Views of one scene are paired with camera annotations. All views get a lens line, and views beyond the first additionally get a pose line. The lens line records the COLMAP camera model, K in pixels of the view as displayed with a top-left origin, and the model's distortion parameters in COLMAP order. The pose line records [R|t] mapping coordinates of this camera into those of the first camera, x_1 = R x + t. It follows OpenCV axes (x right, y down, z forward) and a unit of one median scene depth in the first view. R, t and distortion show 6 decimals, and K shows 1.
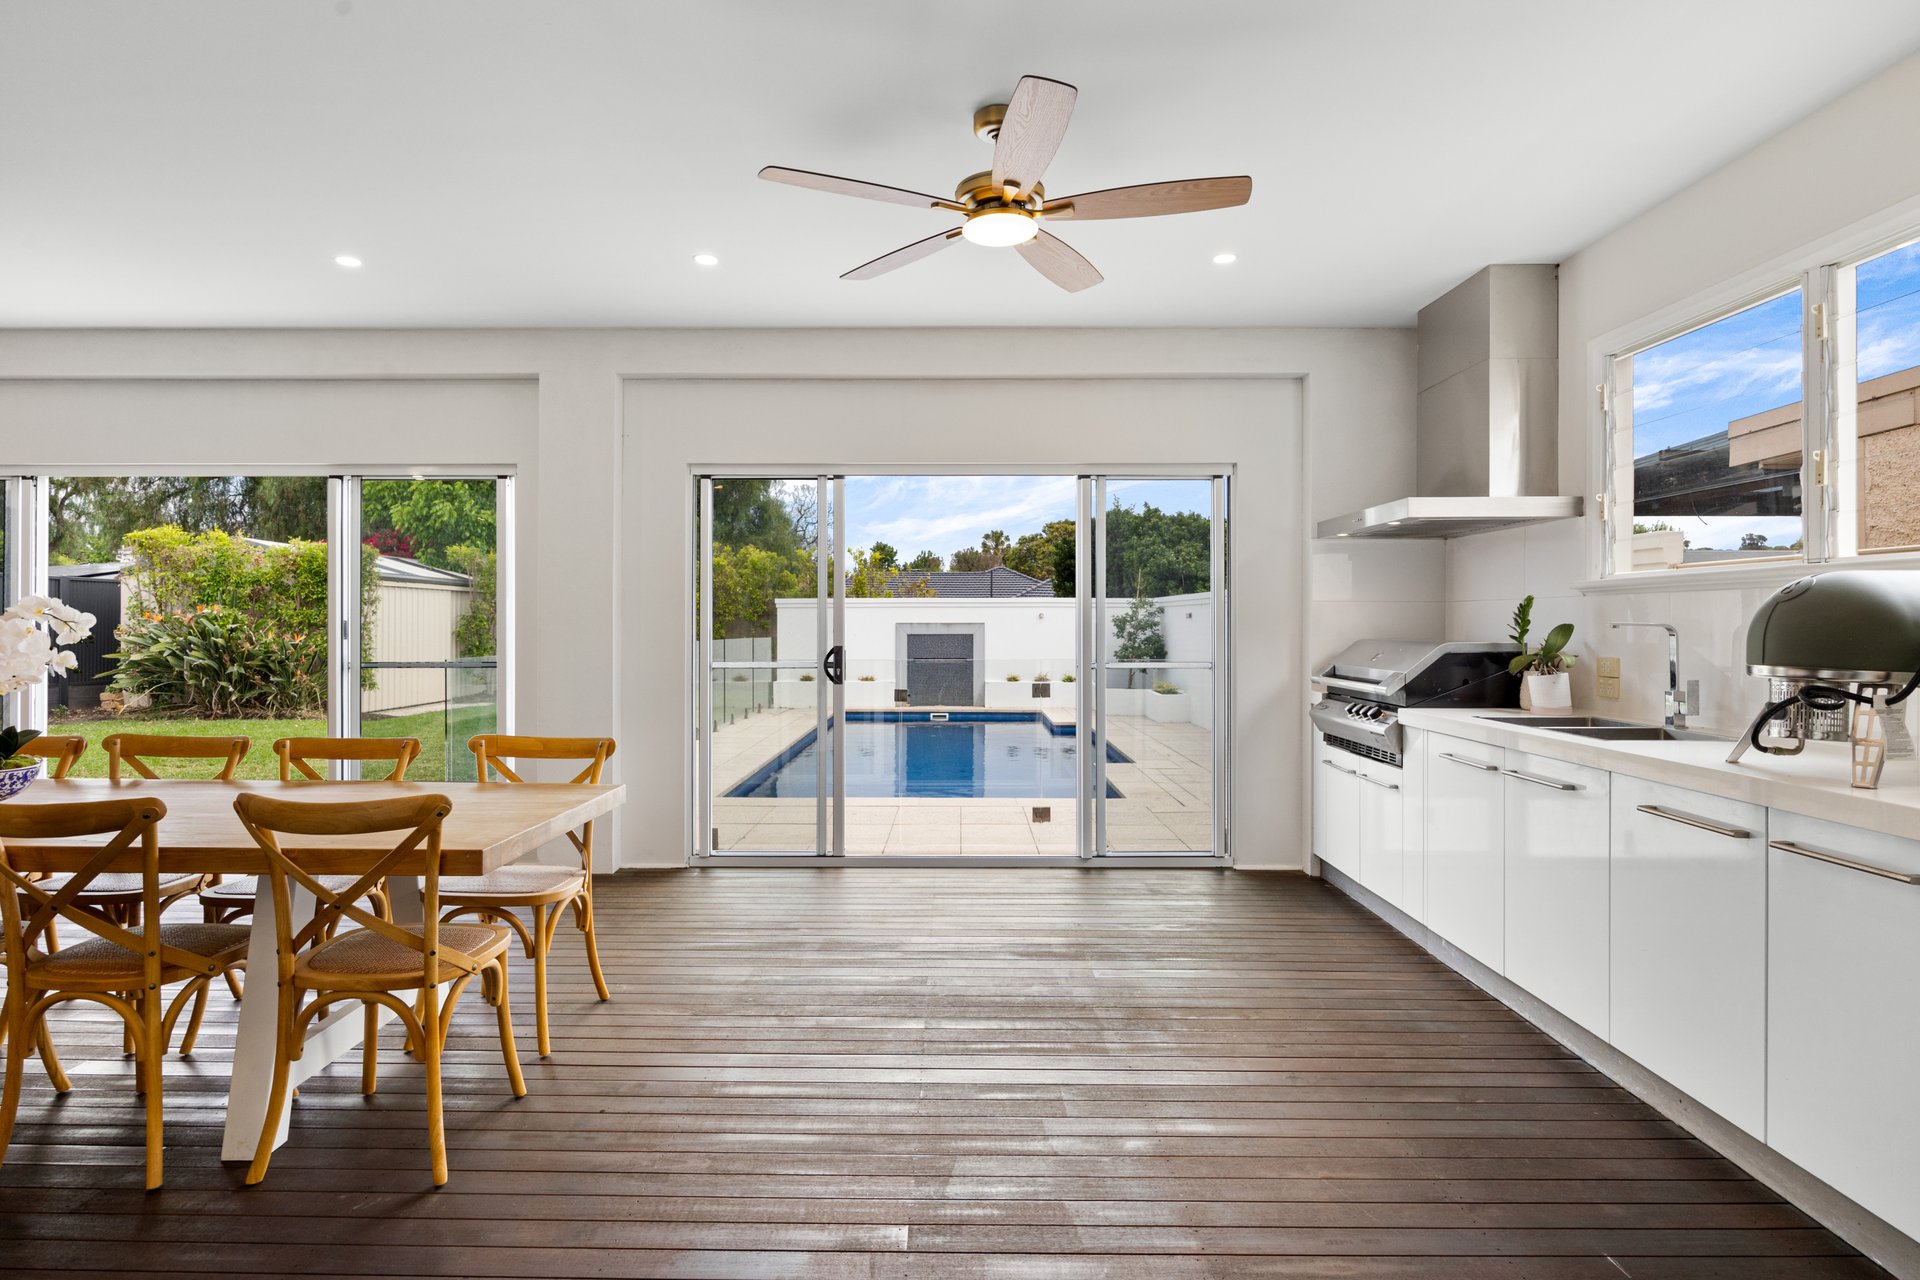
lens RADIAL K [[1006.1, 0, 959.3], [0, 1006.1, 635.0], [0, 0, 1]] dist [-0.007373, -0.000372]
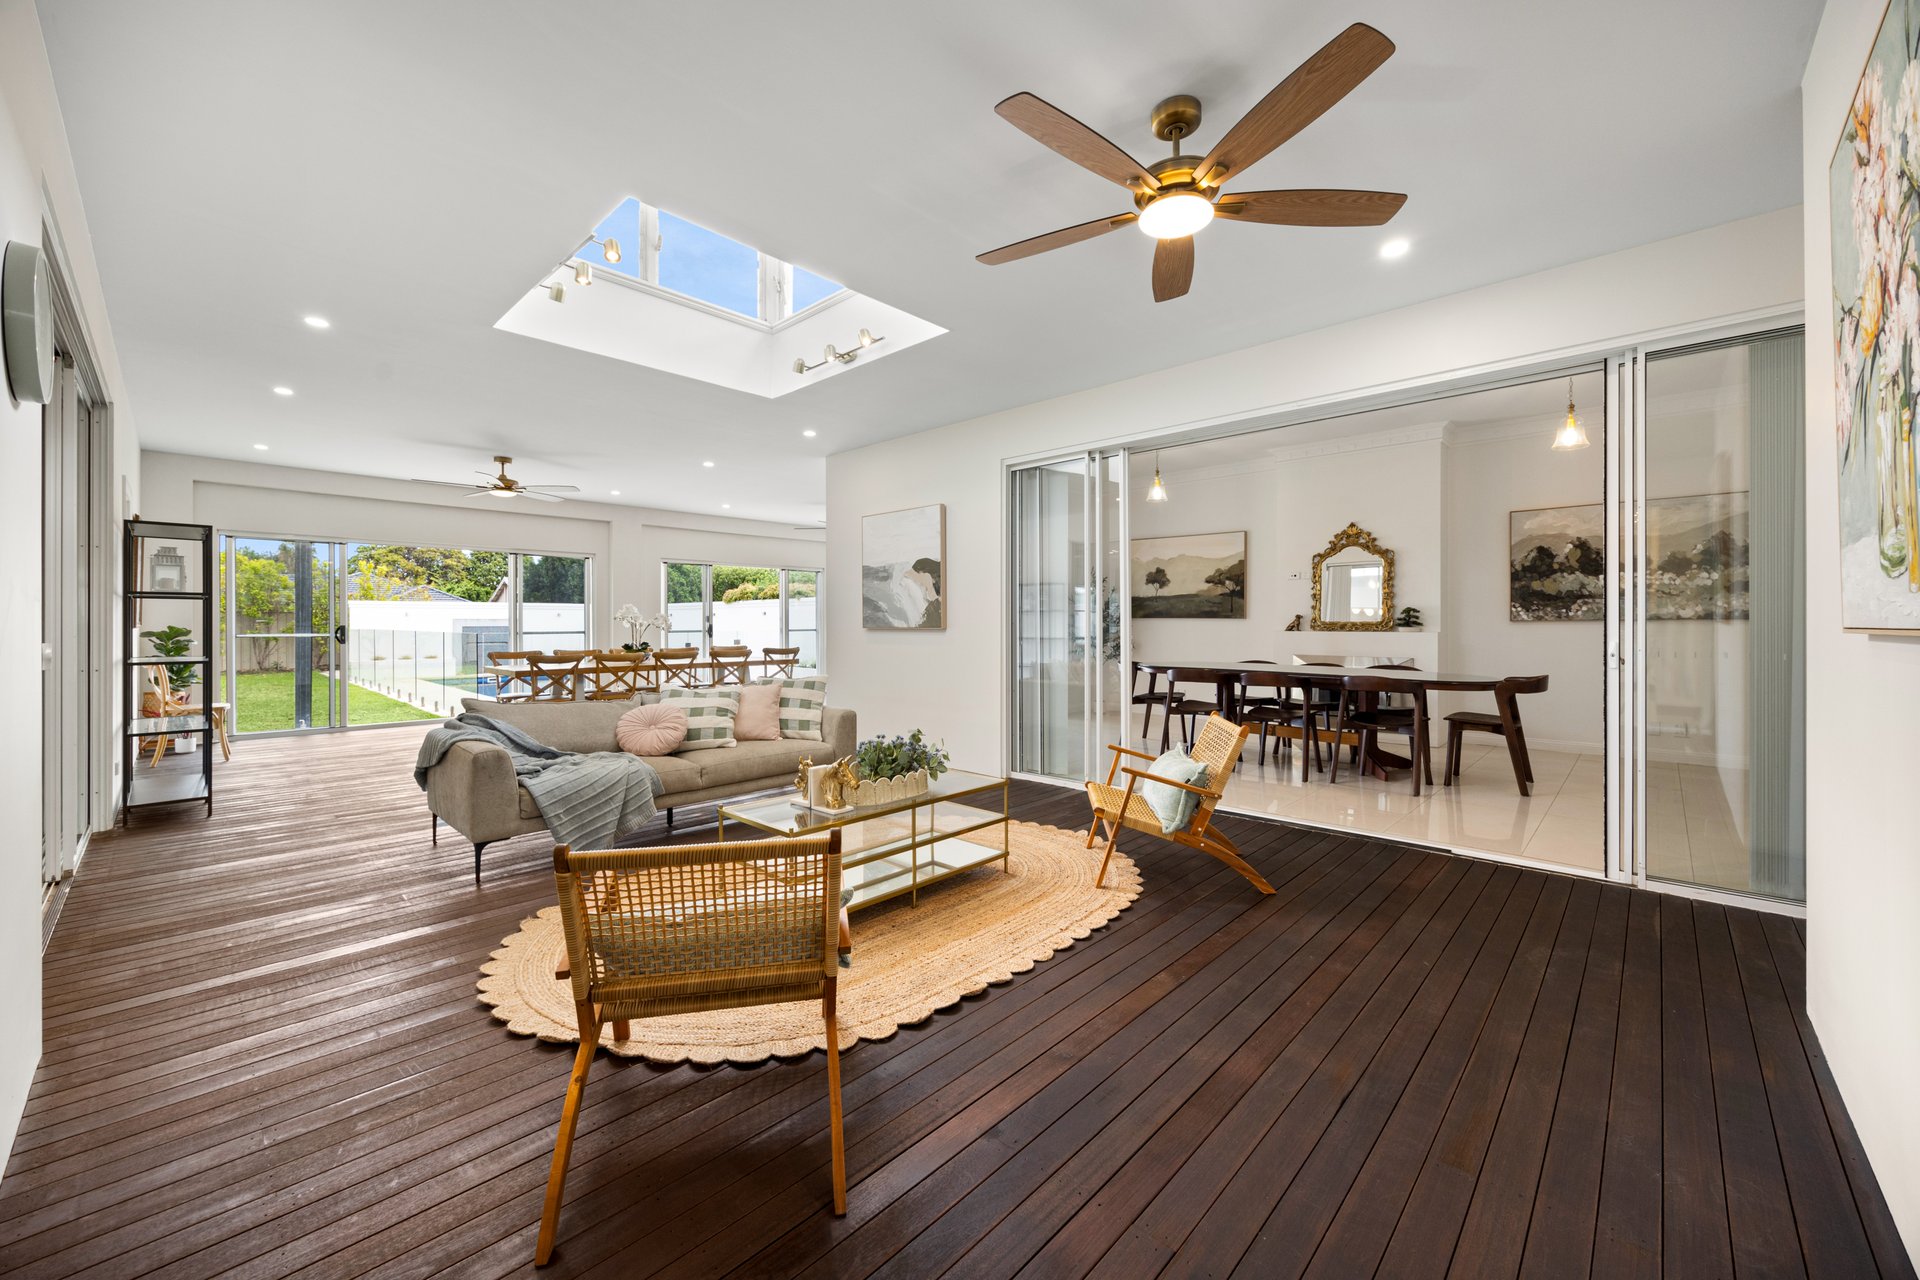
lens RADIAL K [[741.5, 0, 959.7], [0, 741.5, 628.6], [0, 0, 1]] dist [-0.004381, -0.000170]
pose [[0.687935, -0.005865, 0.725749, -0.433439], [0.008701, 0.999962, -0.000166, 0.011985], [-0.725720, 0.006429, 0.687960, -0.365092]]
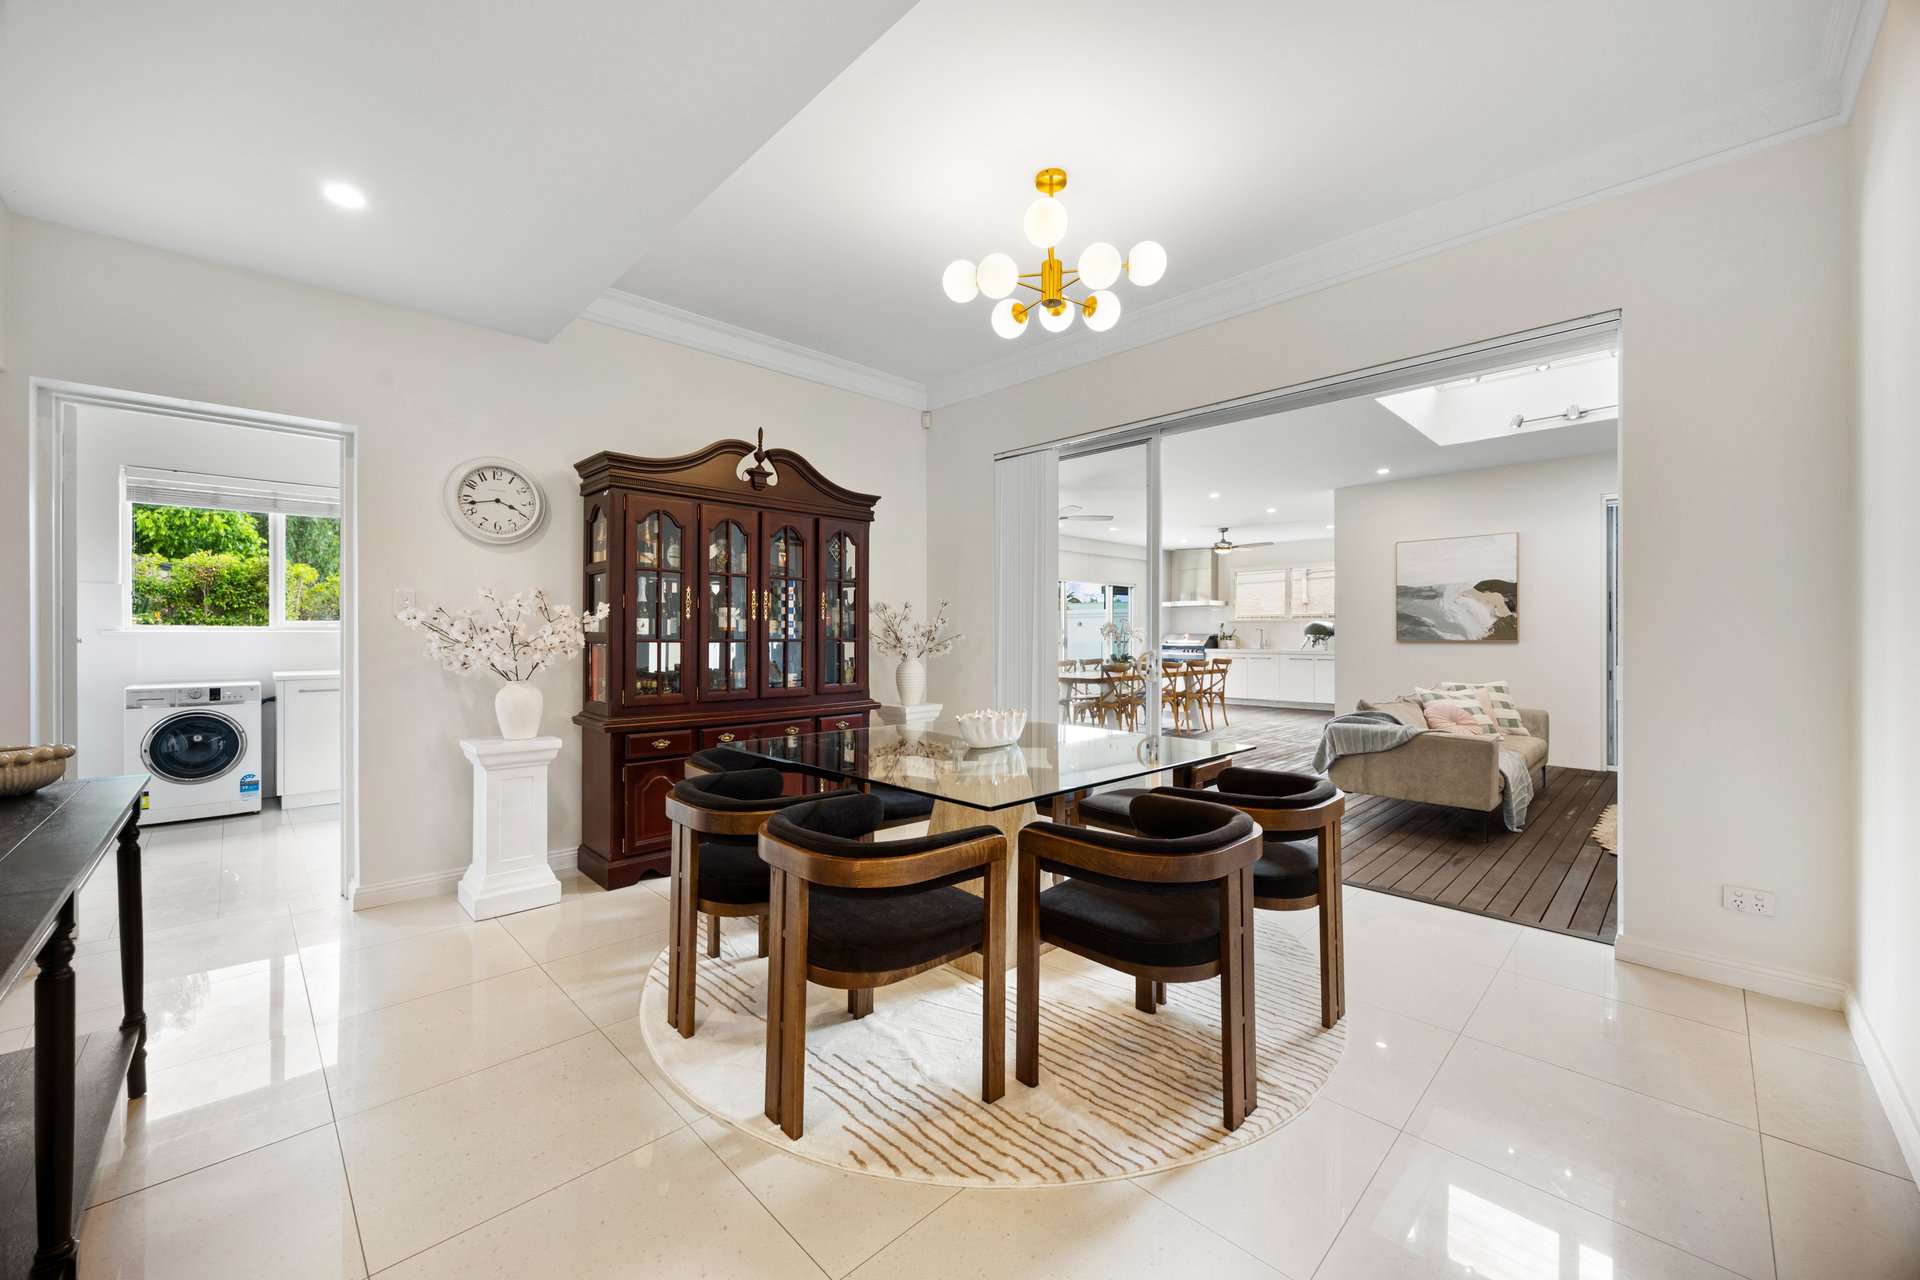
lens RADIAL K [[741.5, 0, 967.7], [0, 741.5, 635.3], [0, 0, 1]] dist [-0.004381, -0.000170]
pose [[0.708678, -0.003637, 0.705523, -0.729213], [0.012744, 0.999890, -0.007646, 0.007114], [-0.705417, 0.014410, 0.708646, -0.155626]]
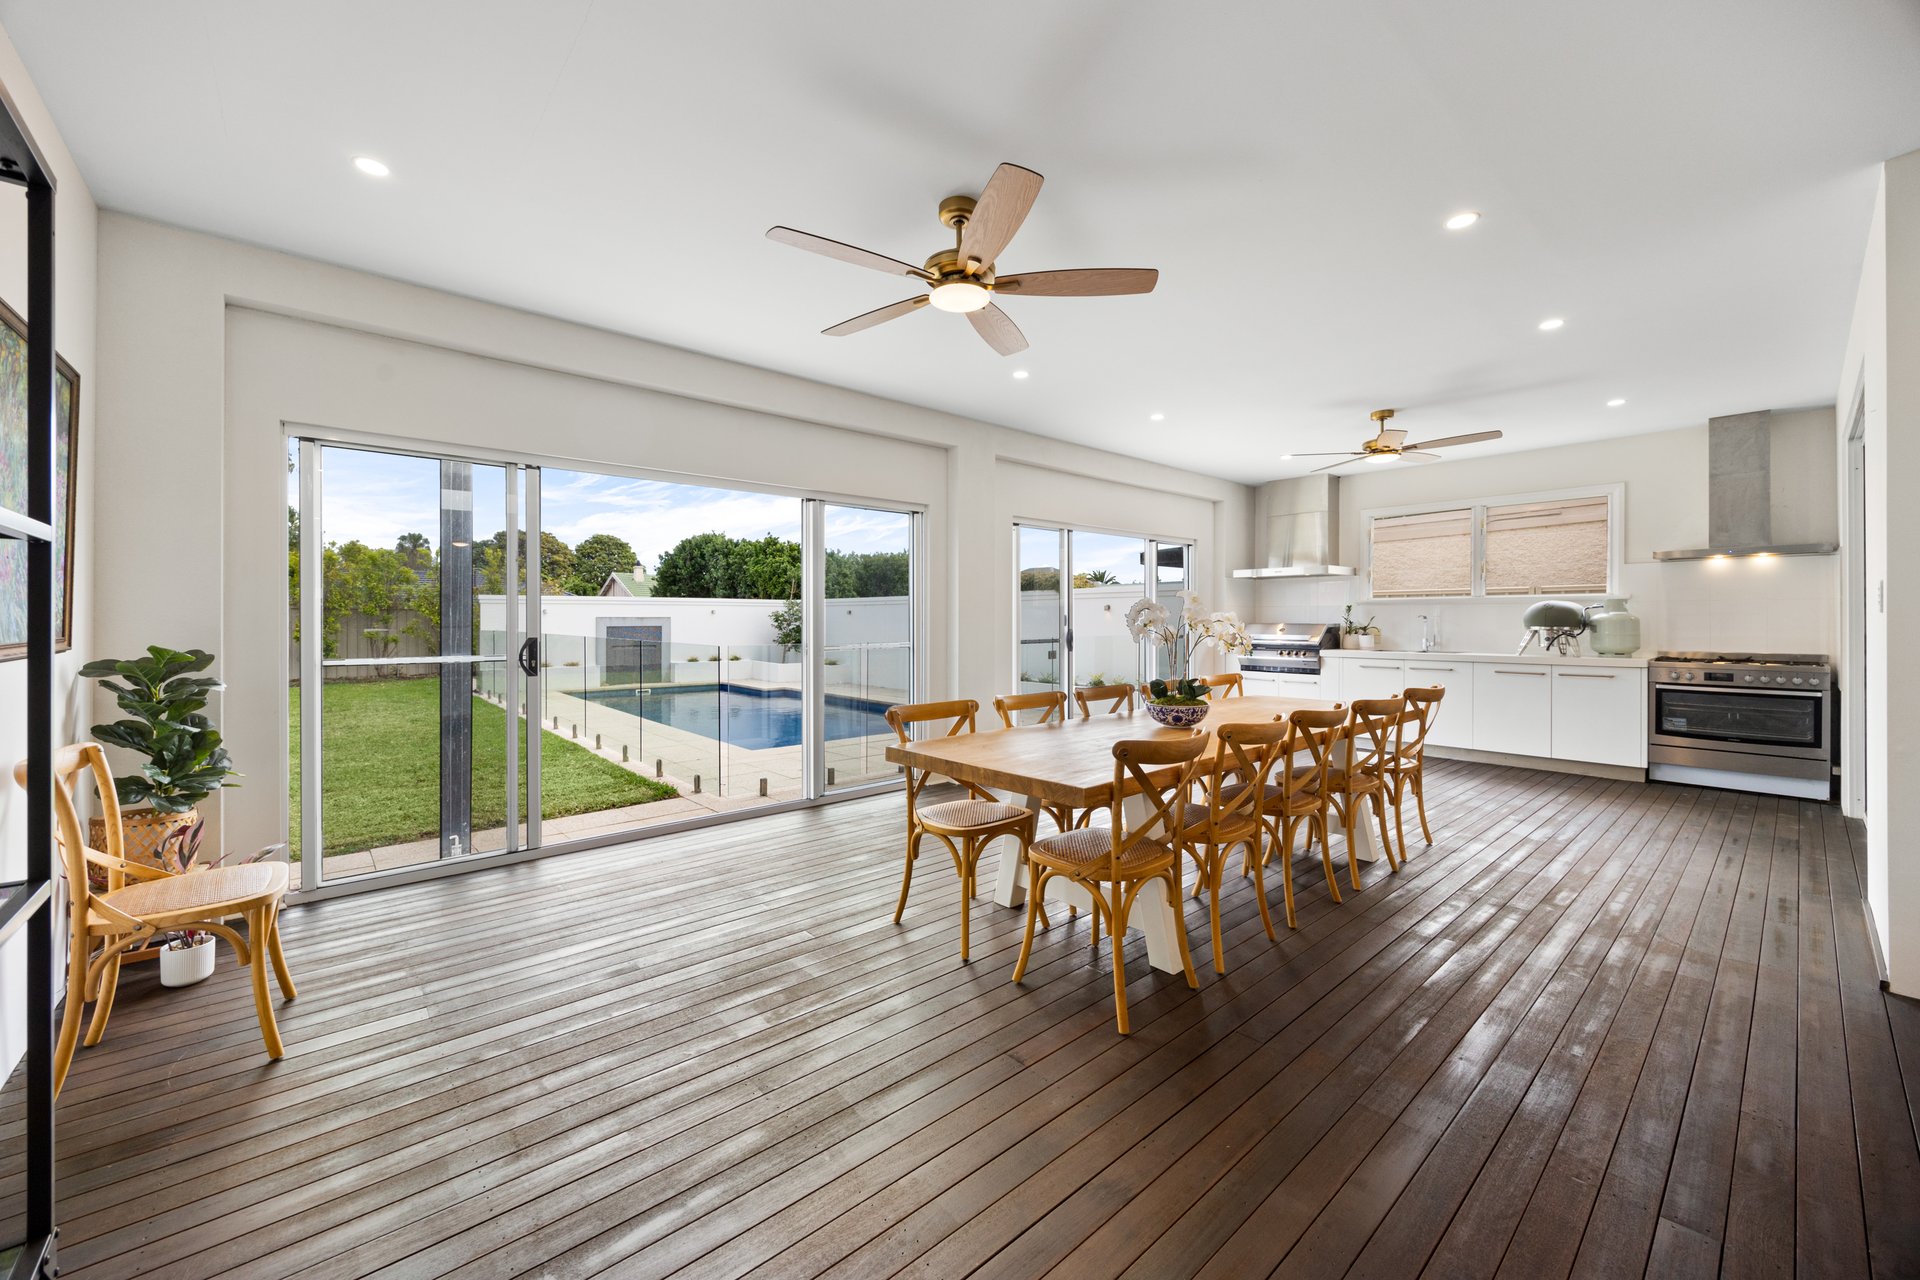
lens RADIAL K [[741.5, 0, 957.6], [0, 741.5, 626.4], [0, 0, 1]] dist [-0.004381, -0.000170]
pose [[0.753461, -0.005624, 0.657468, -0.408602], [0.006568, 0.999978, 0.001026, 0.001901], [-0.657459, 0.003545, 0.753482, 0.061615]]
